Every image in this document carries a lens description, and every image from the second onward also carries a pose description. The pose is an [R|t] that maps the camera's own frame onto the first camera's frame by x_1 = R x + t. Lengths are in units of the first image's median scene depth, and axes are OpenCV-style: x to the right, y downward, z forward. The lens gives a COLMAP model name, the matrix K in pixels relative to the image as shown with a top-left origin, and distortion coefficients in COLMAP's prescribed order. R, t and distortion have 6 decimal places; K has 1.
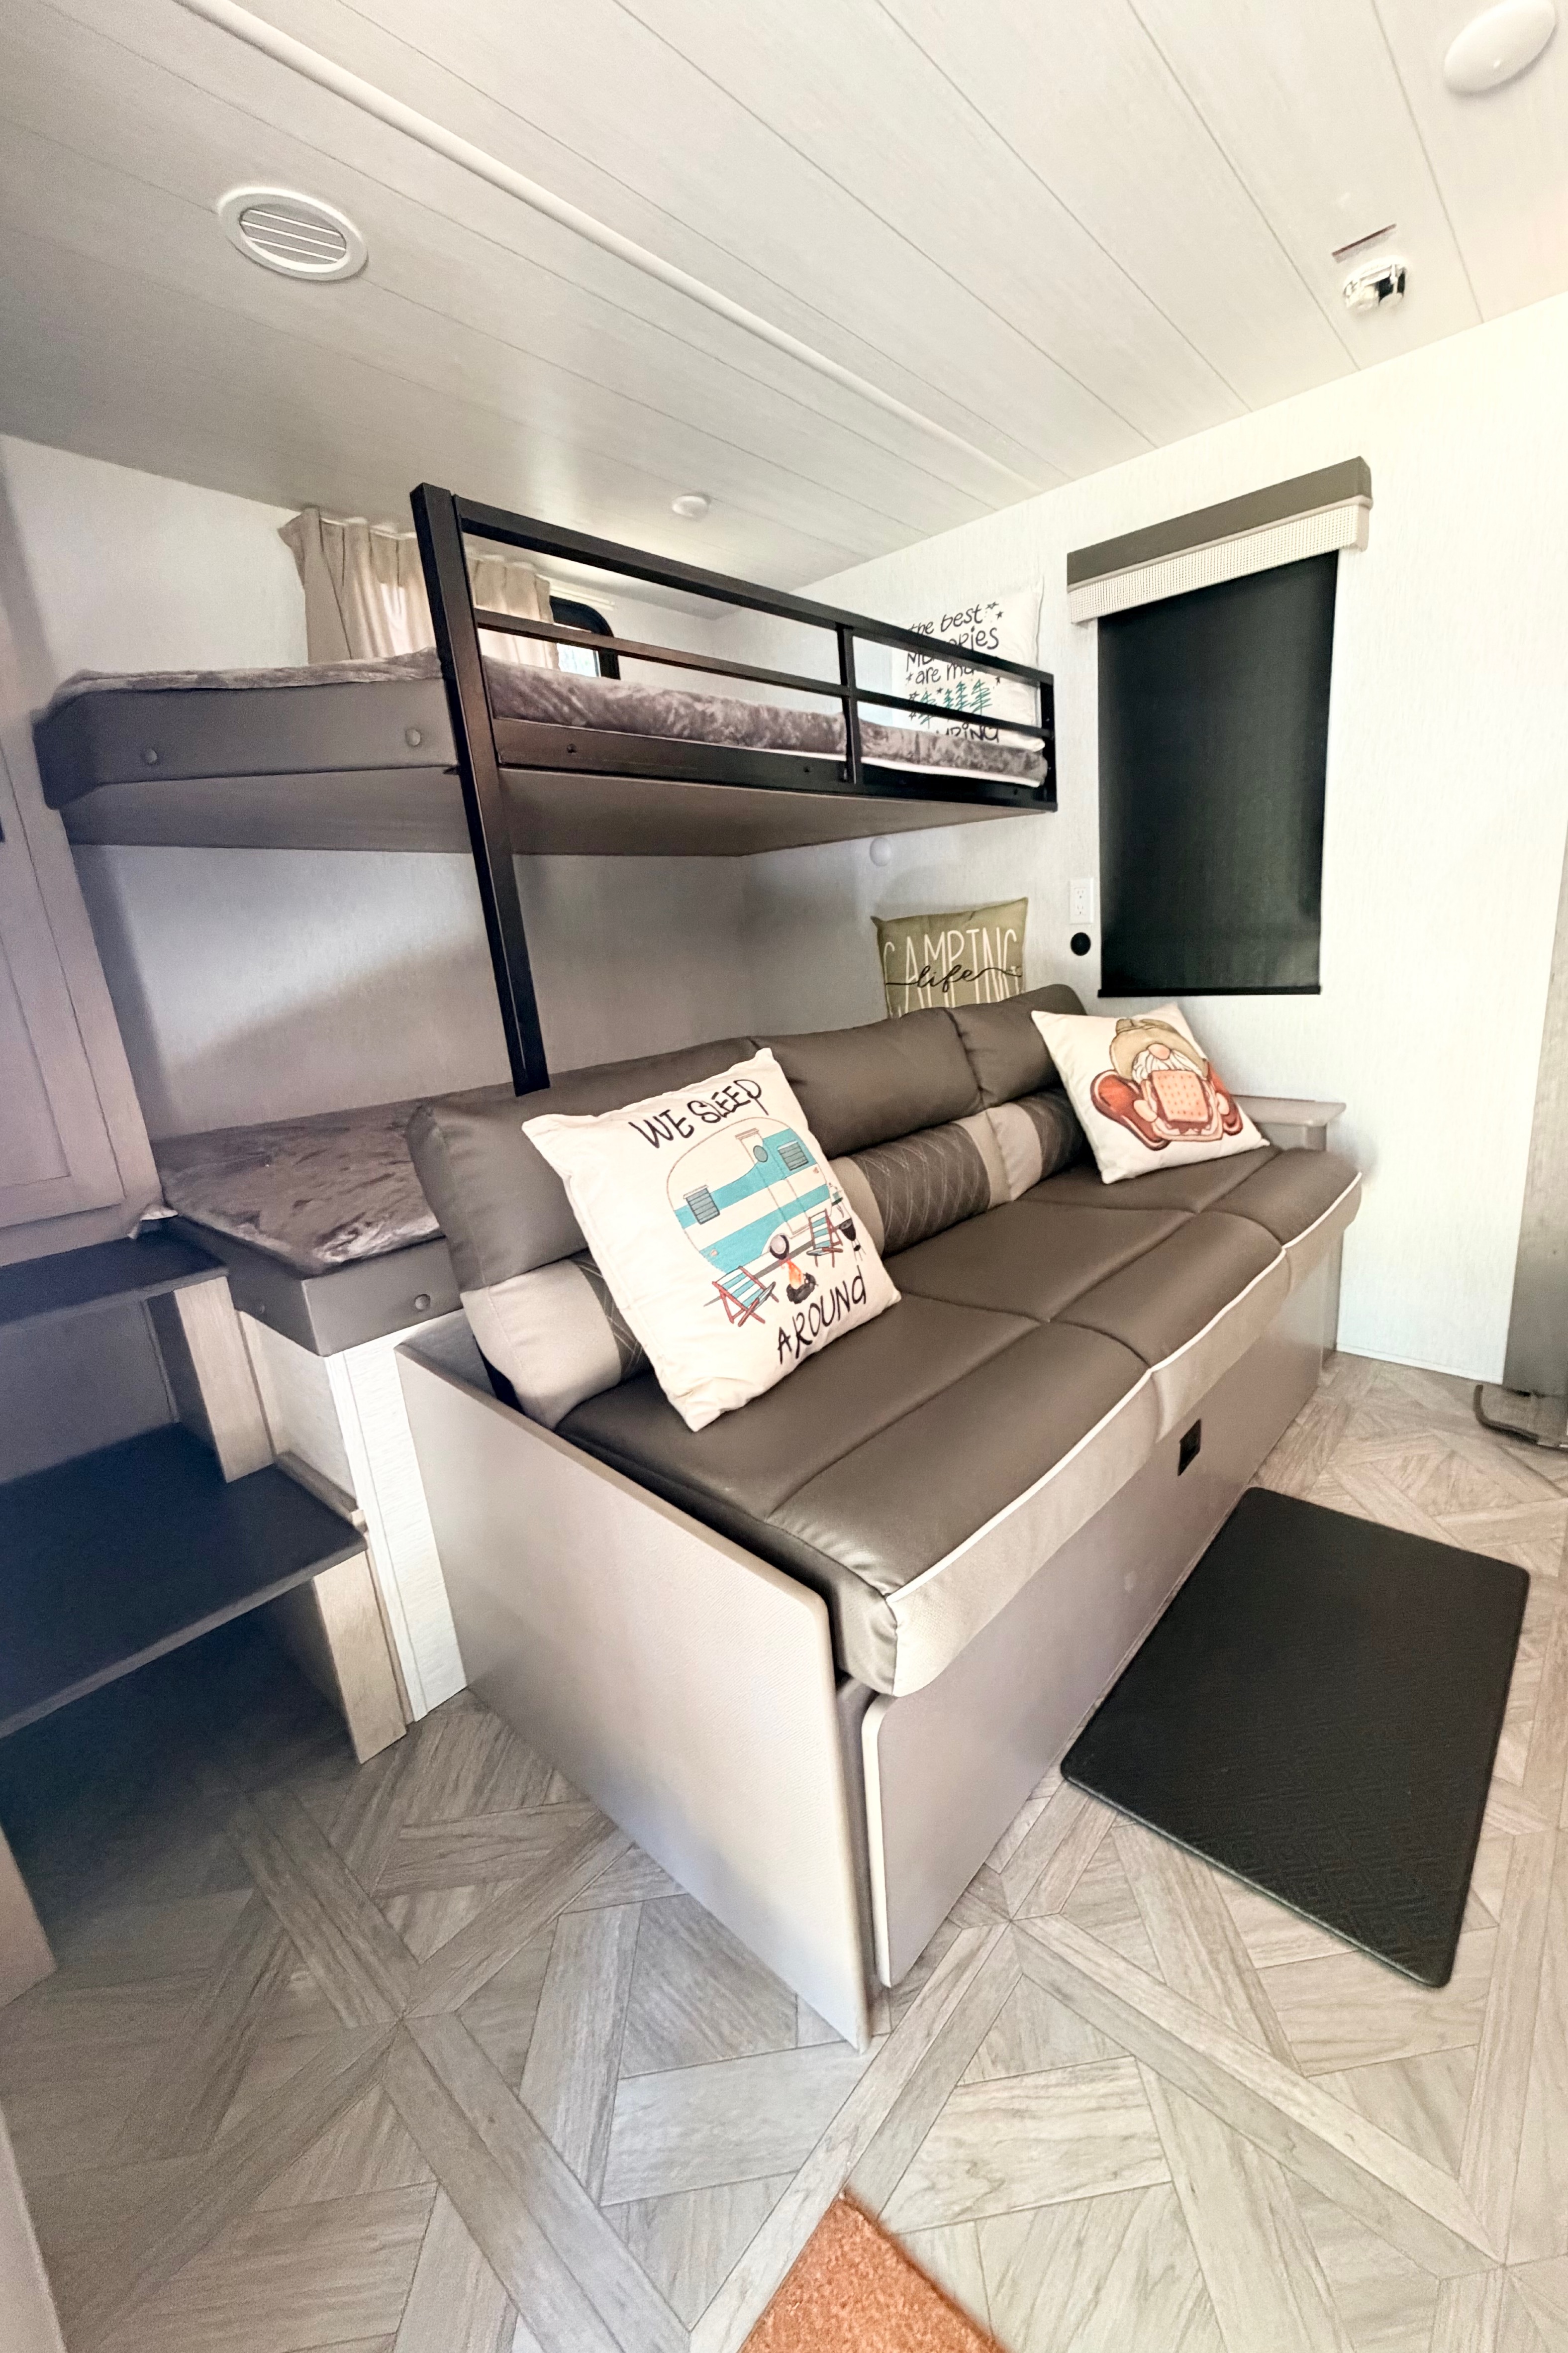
lens RADIAL K [[936.0, 0, 884.5], [0, 936.0, 1175.3], [0, 0, 1]] dist [-0.000768, 0.000346]
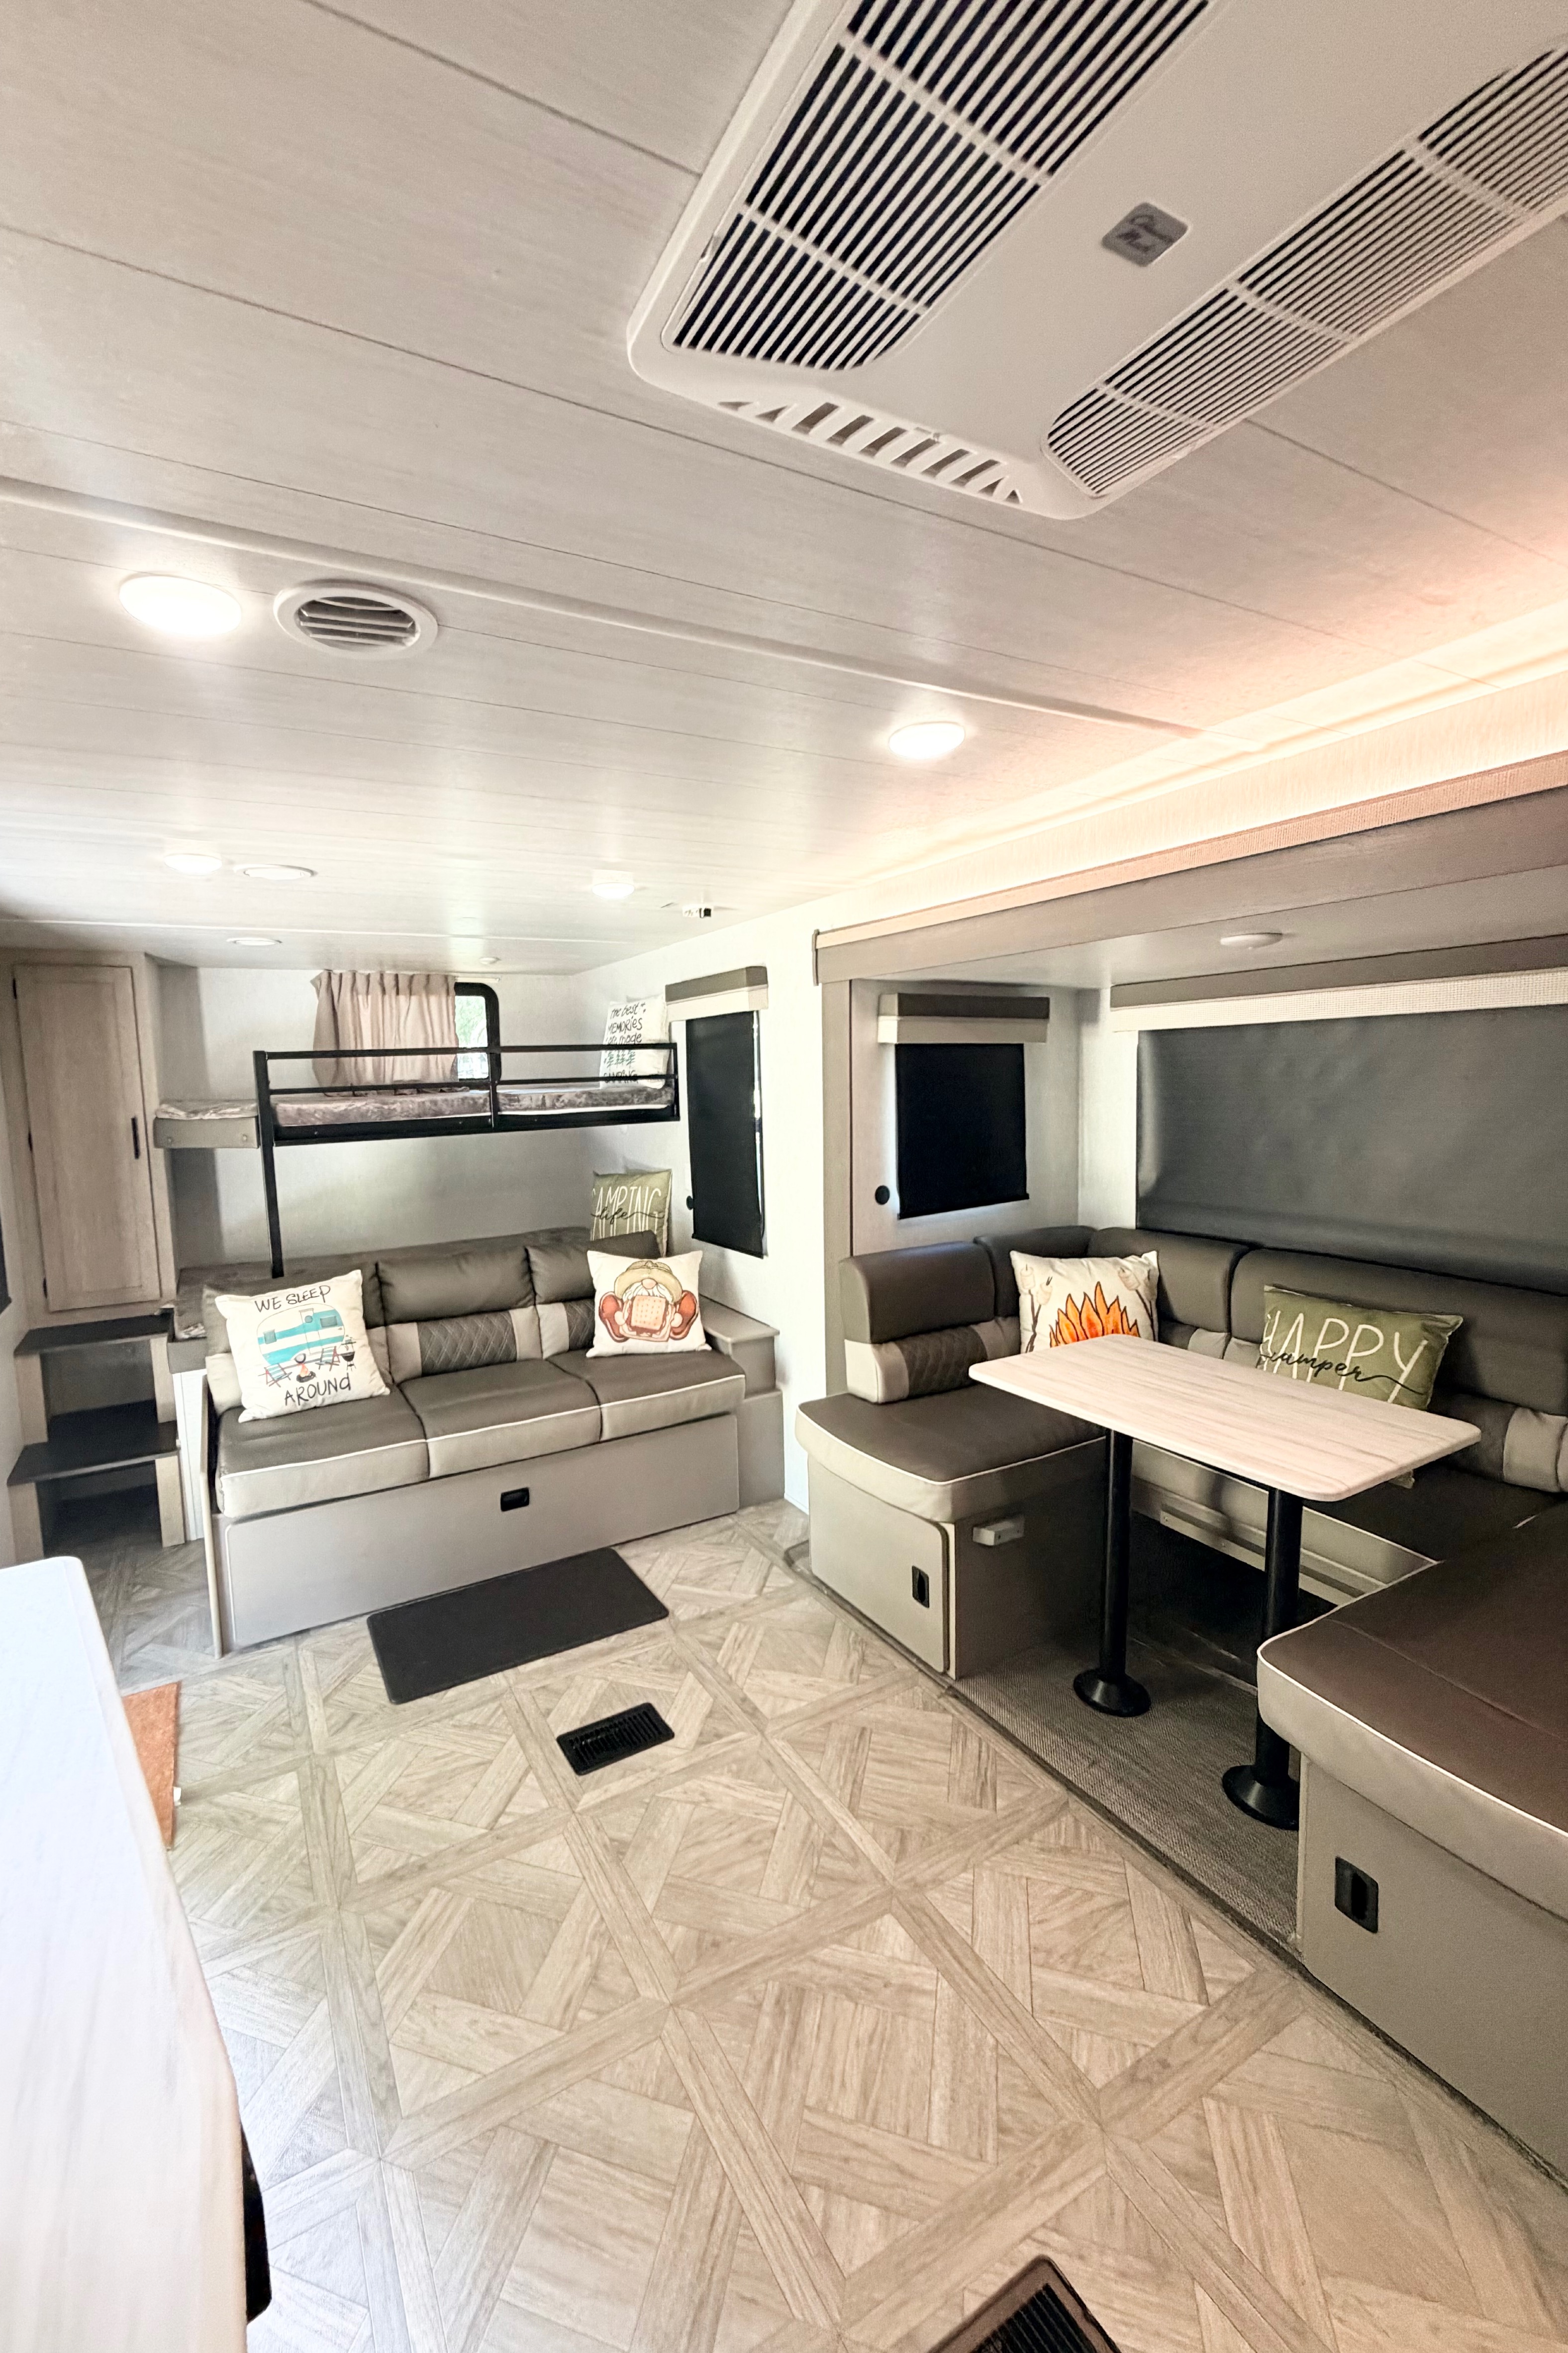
lens RADIAL K [[934.1, 0, 689.8], [0, 934.1, 1176.9], [0, 0, 1]] dist [-0.000455, 0.000245]
pose [[0.914358, 0.081503, -0.396619, 1.477362], [-0.131587, 0.986176, -0.100706, -0.236290], [0.382929, 0.144271, 0.912443, -0.774692]]
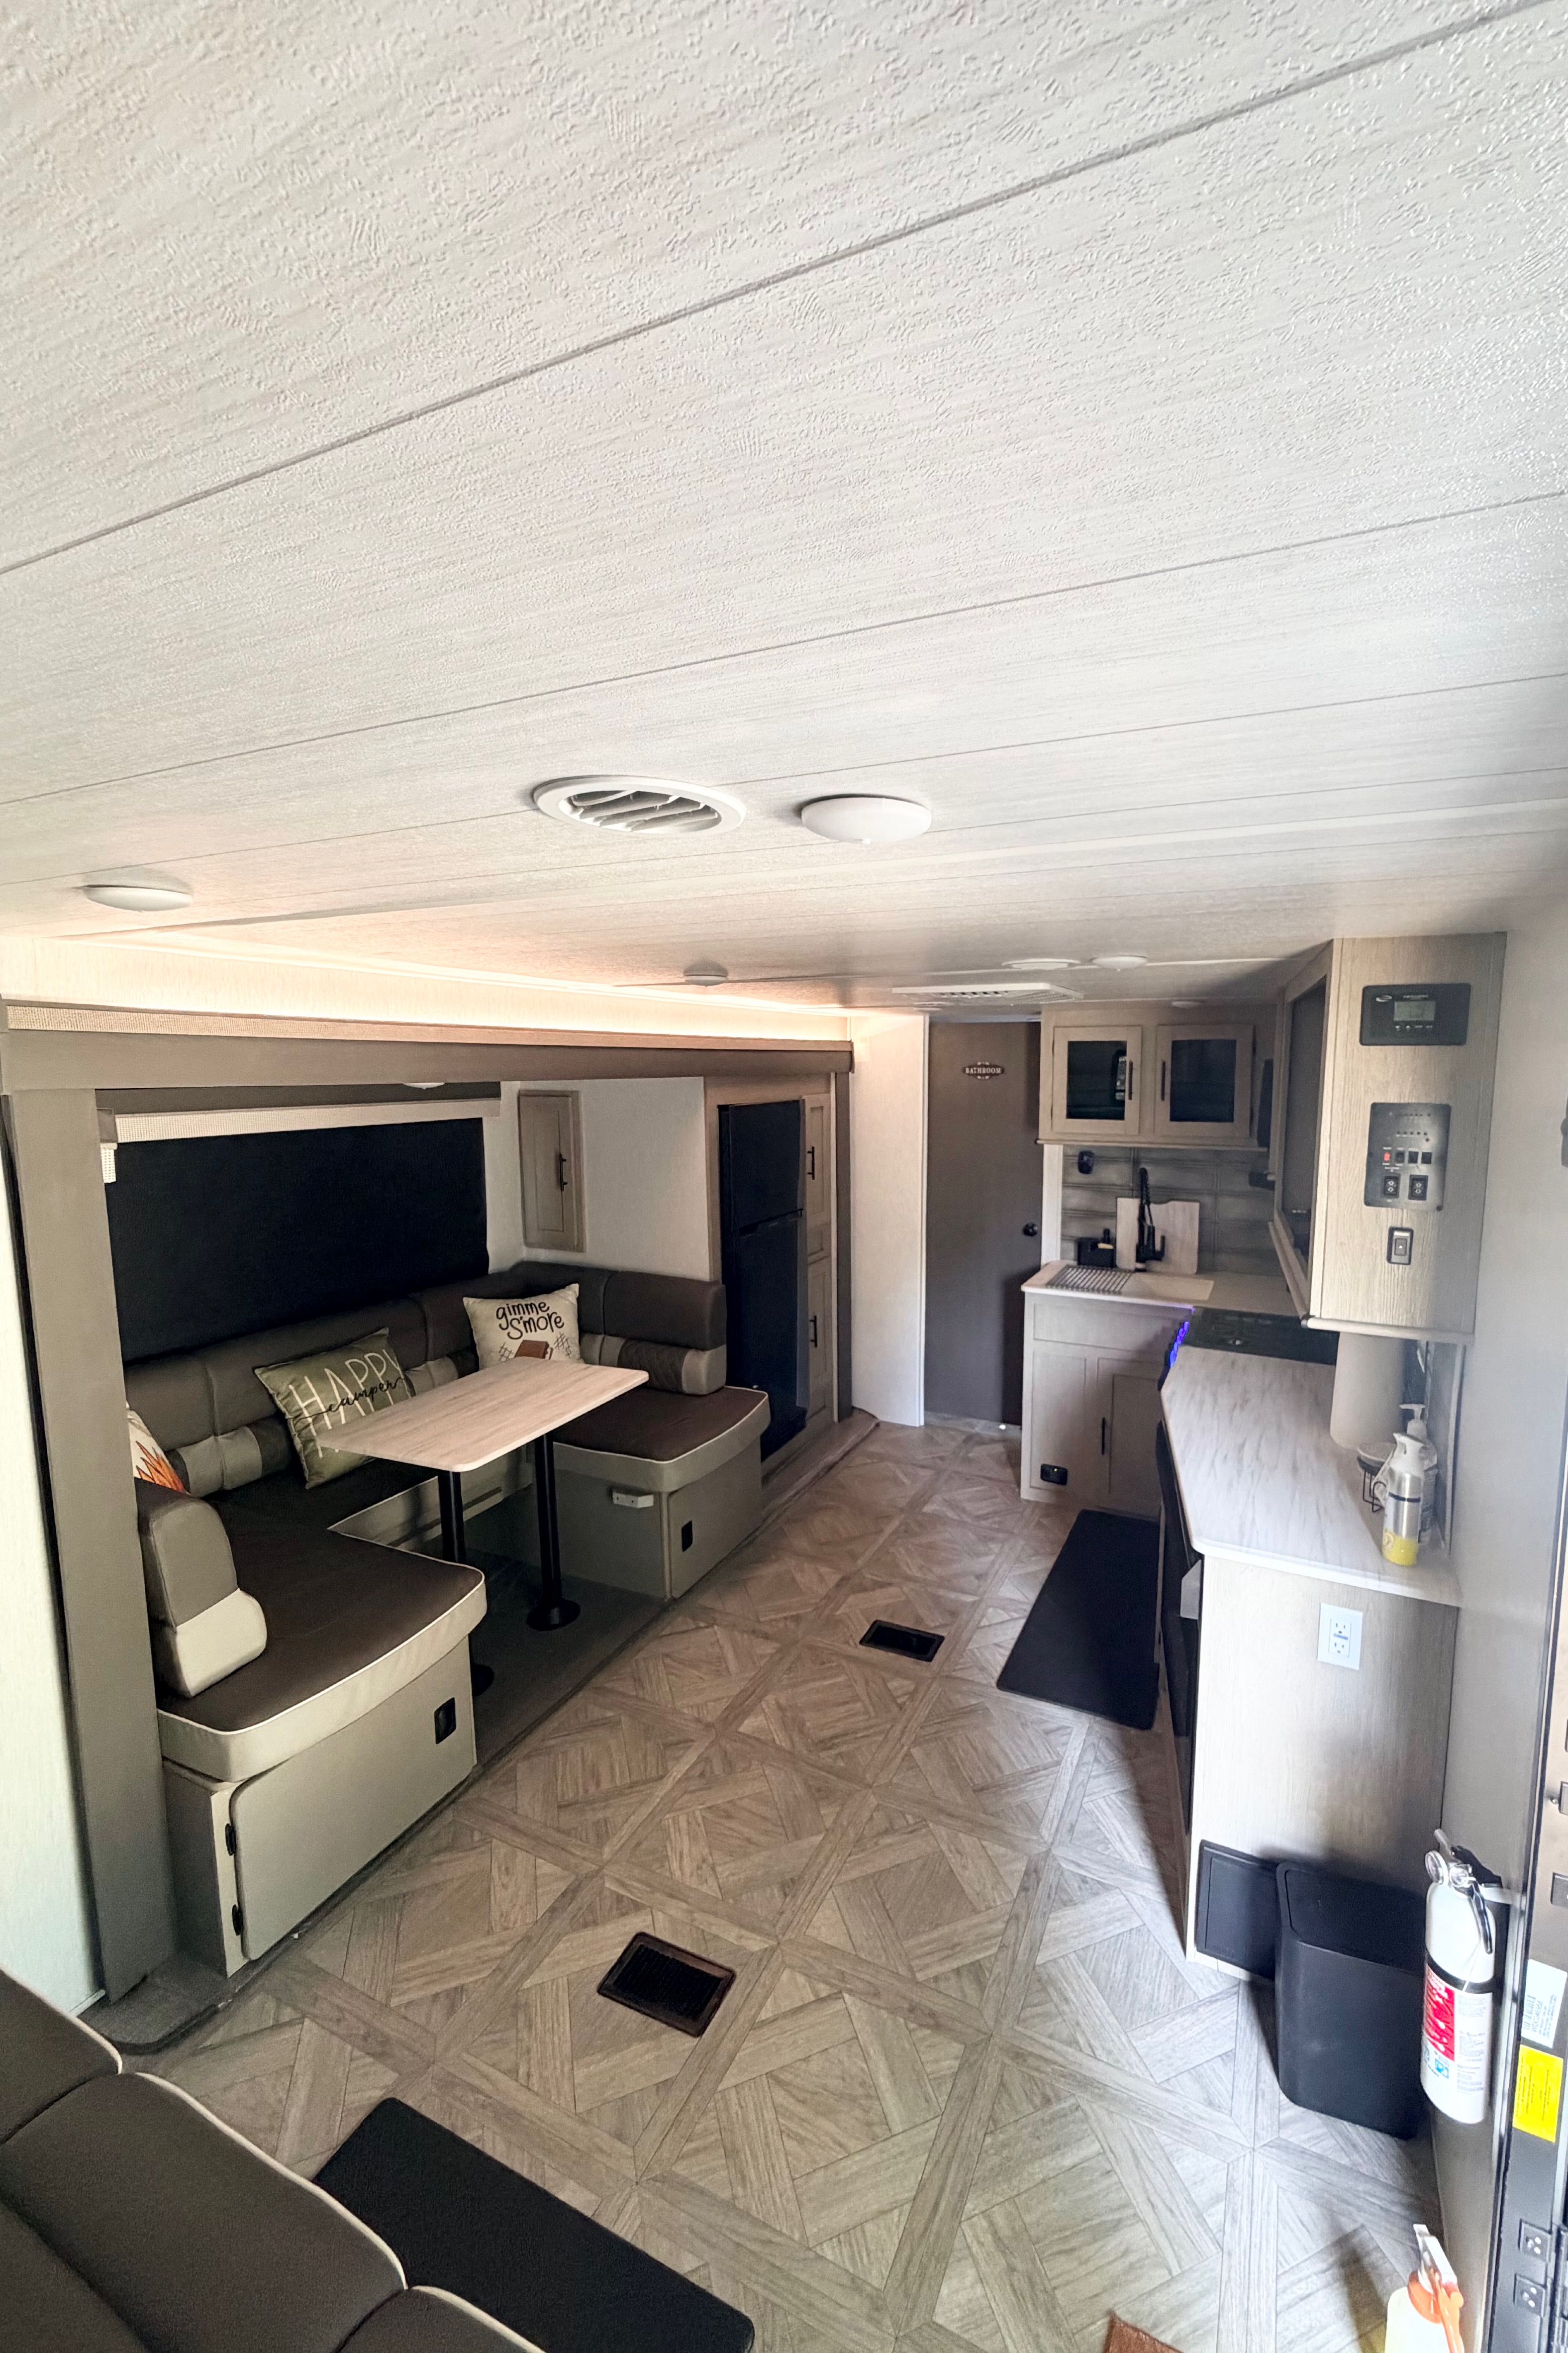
lens RADIAL K [[936.0, 0, 884.5], [0, 936.0, 1175.3], [0, 0, 1]] dist [-0.000768, 0.000346]
pose [[-0.262141, -0.050210, 0.963722, -0.519638], [0.263594, 0.956944, 0.121557, -0.652675], [-0.928332, 0.285896, -0.237619, 0.443107]]
